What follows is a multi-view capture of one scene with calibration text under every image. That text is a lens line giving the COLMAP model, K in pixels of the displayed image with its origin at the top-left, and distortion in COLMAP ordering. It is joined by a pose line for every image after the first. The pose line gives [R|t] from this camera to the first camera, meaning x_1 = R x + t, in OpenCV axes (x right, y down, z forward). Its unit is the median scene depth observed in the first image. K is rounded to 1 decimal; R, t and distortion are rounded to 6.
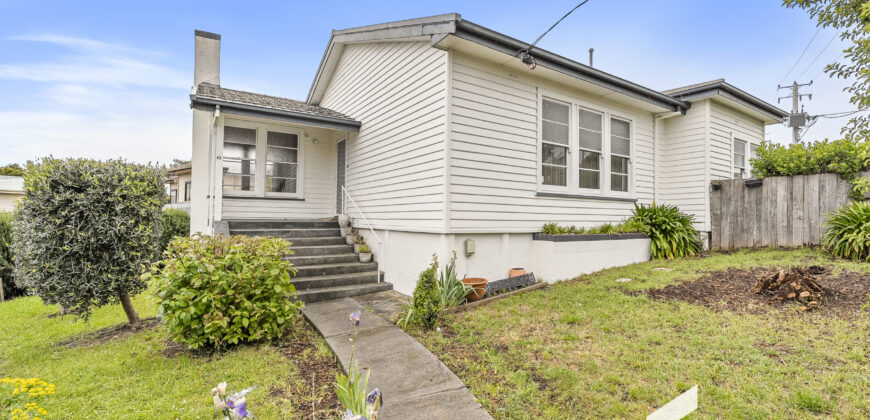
lens RADIAL K [[376.0, 0, 438.2], [0, 376.0, 221.1], [0, 0, 1]] dist [-0.001004, -0.000119]
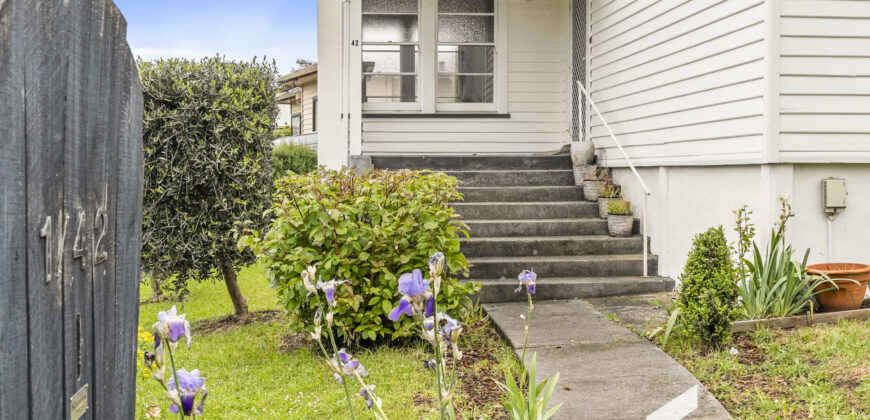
lens RADIAL K [[876.4, 0, 435.0], [0, 876.4, 210.0], [0, 0, 1]] dist [0.005420, 0.002829]
pose [[0.895078, -0.000572, -0.445909, 0.164911], [0.018538, 0.999182, 0.035930, 0.054205], [0.445524, -0.040427, 0.894357, -0.197830]]
